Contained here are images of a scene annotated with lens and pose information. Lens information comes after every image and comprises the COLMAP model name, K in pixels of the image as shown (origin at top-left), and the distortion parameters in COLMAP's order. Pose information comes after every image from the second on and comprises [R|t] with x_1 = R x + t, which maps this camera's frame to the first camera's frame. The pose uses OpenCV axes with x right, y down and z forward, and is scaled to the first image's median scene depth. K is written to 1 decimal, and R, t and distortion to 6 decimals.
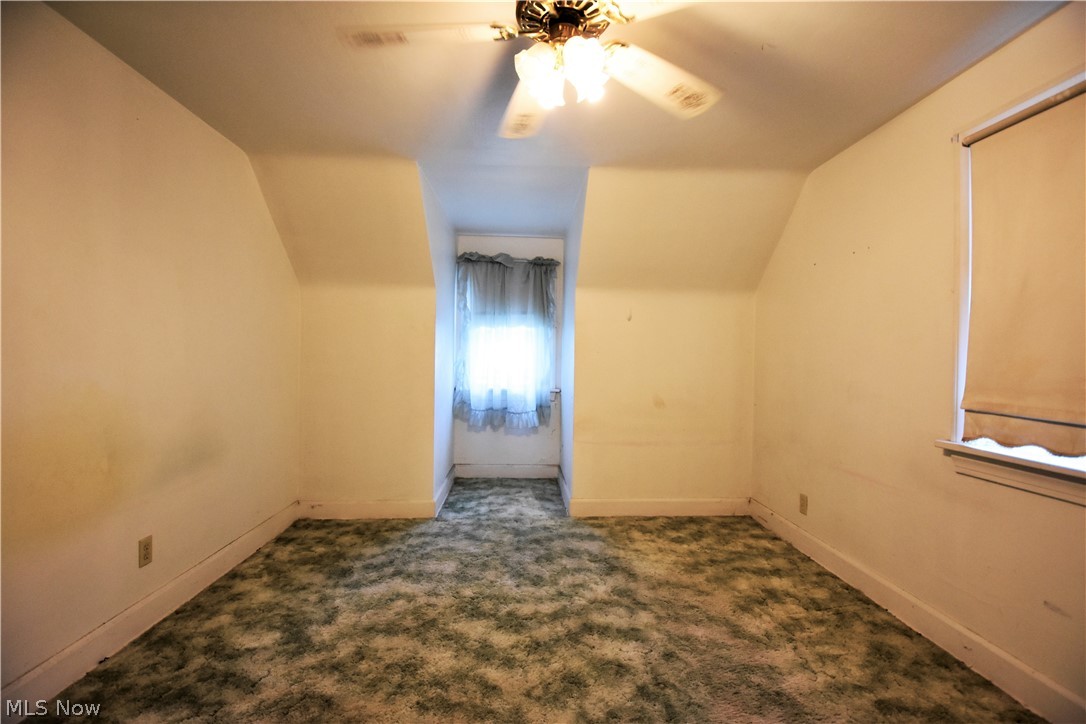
lens RADIAL K [[480.8, 0, 545.8], [0, 480.8, 360.9], [0, 0, 1]] dist [0.000505, -0.011503]
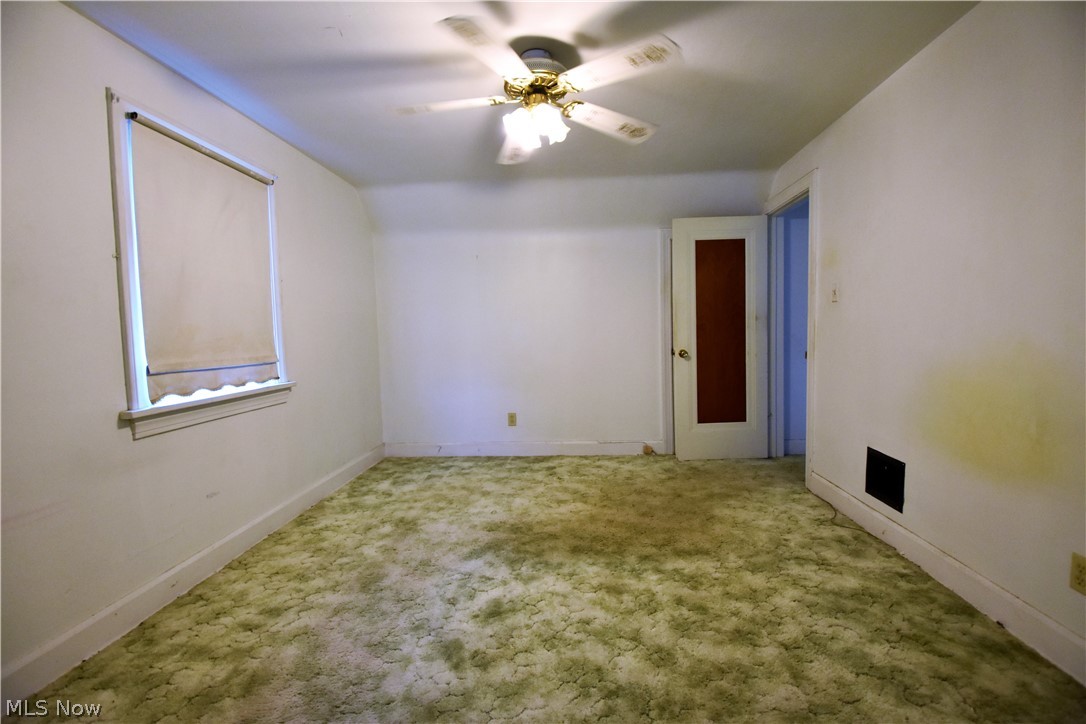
lens RADIAL K [[480.8, 0, 545.8], [0, 480.8, 360.9], [0, 0, 1]] dist [0.000505, -0.011503]
pose [[-0.993221, 0.005258, 0.116122, -0.123429], [0.012654, 0.997931, 0.063043, 0.018021], [-0.115550, 0.064085, -0.991232, 2.043529]]
